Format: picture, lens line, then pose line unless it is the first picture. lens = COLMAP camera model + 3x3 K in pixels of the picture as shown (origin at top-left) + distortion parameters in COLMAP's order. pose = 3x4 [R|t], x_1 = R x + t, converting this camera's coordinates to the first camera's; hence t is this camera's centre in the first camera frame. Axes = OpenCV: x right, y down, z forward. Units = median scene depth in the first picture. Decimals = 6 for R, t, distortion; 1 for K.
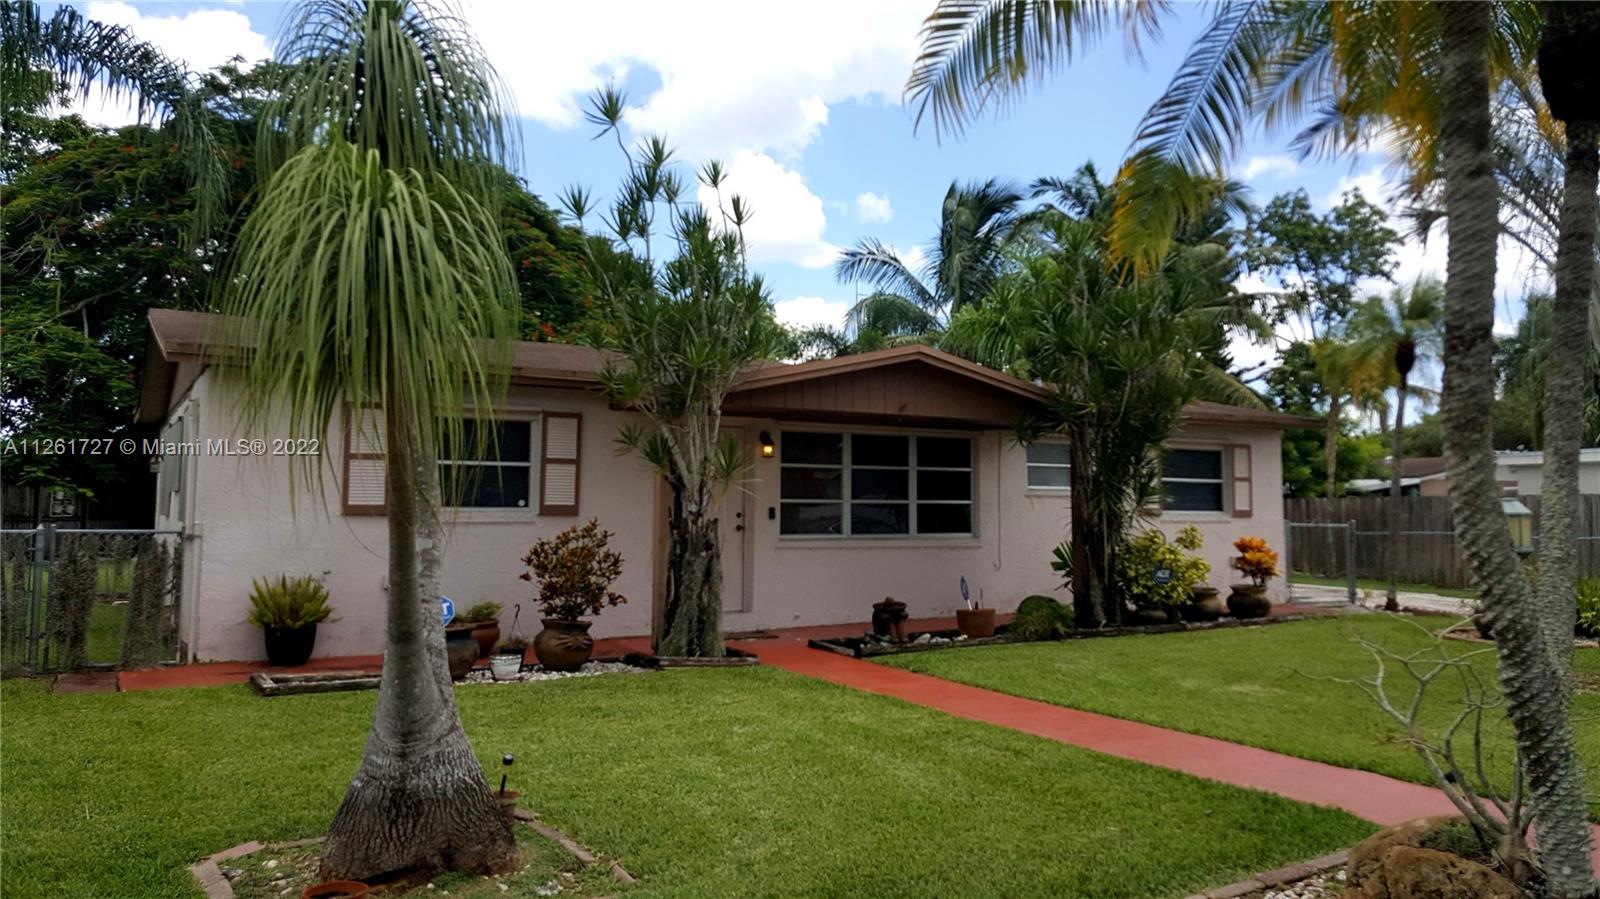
lens RADIAL K [[1241.1, 0, 799.6], [0, 1241.1, 451.0], [0, 0, 1]] dist [0.097816, -0.100933]
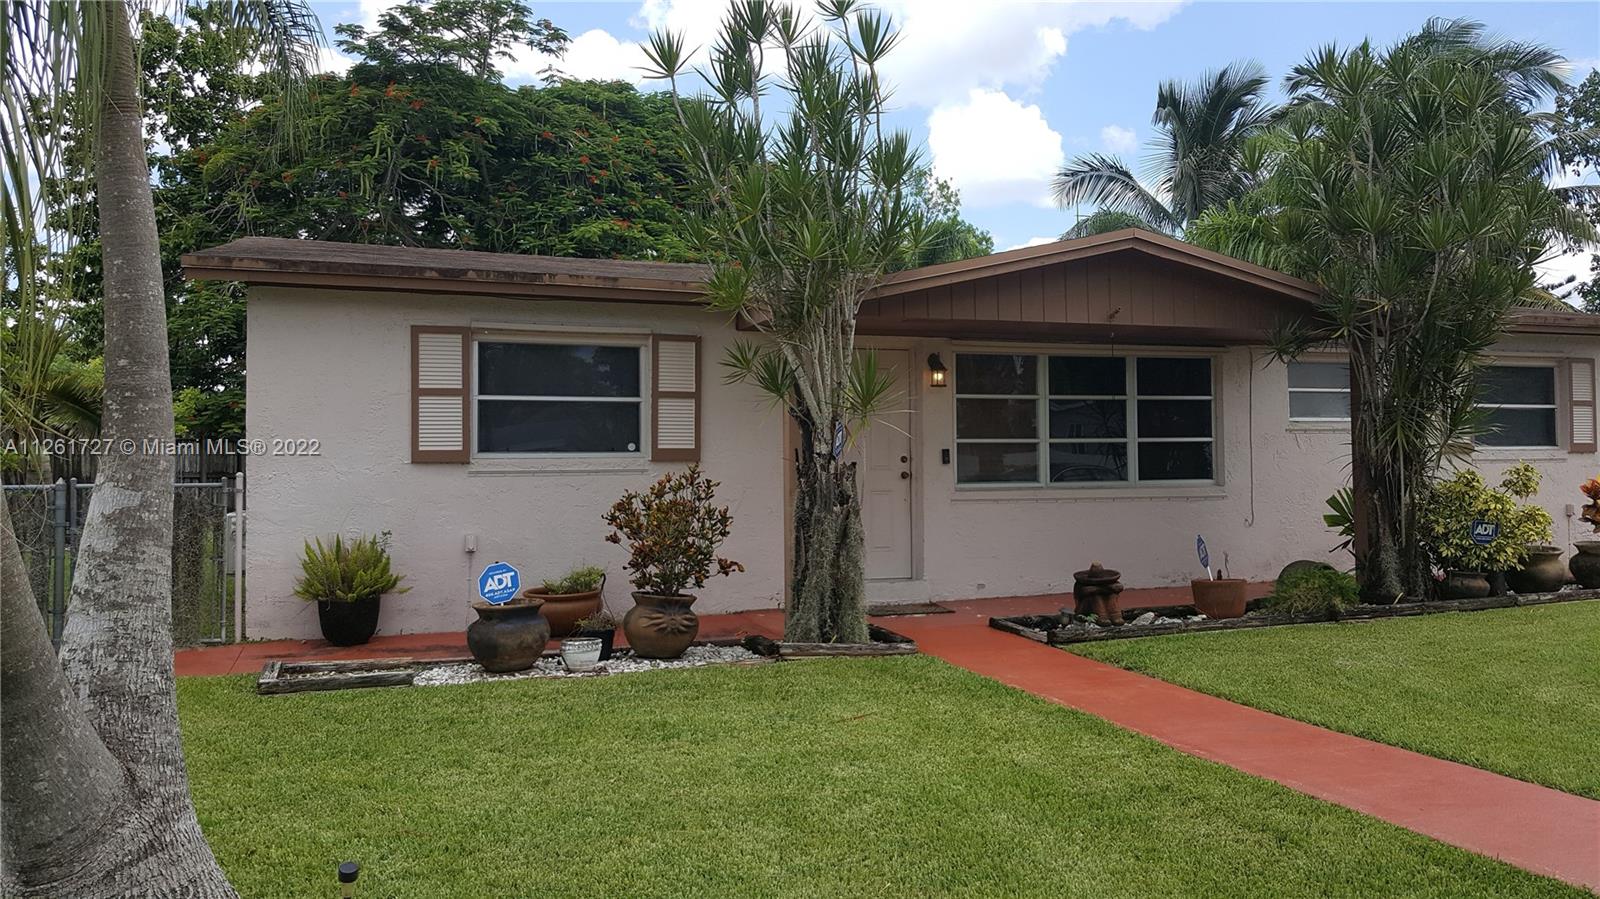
lens RADIAL K [[1241.1, 0, 795.6], [0, 1241.1, 442.2], [0, 0, 1]] dist [0.097816, -0.100933]
pose [[0.981513, -0.016970, -0.190641, 0.037910], [0.023015, 0.999299, 0.029539, 0.016554], [0.190006, -0.033380, 0.981215, 0.216054]]
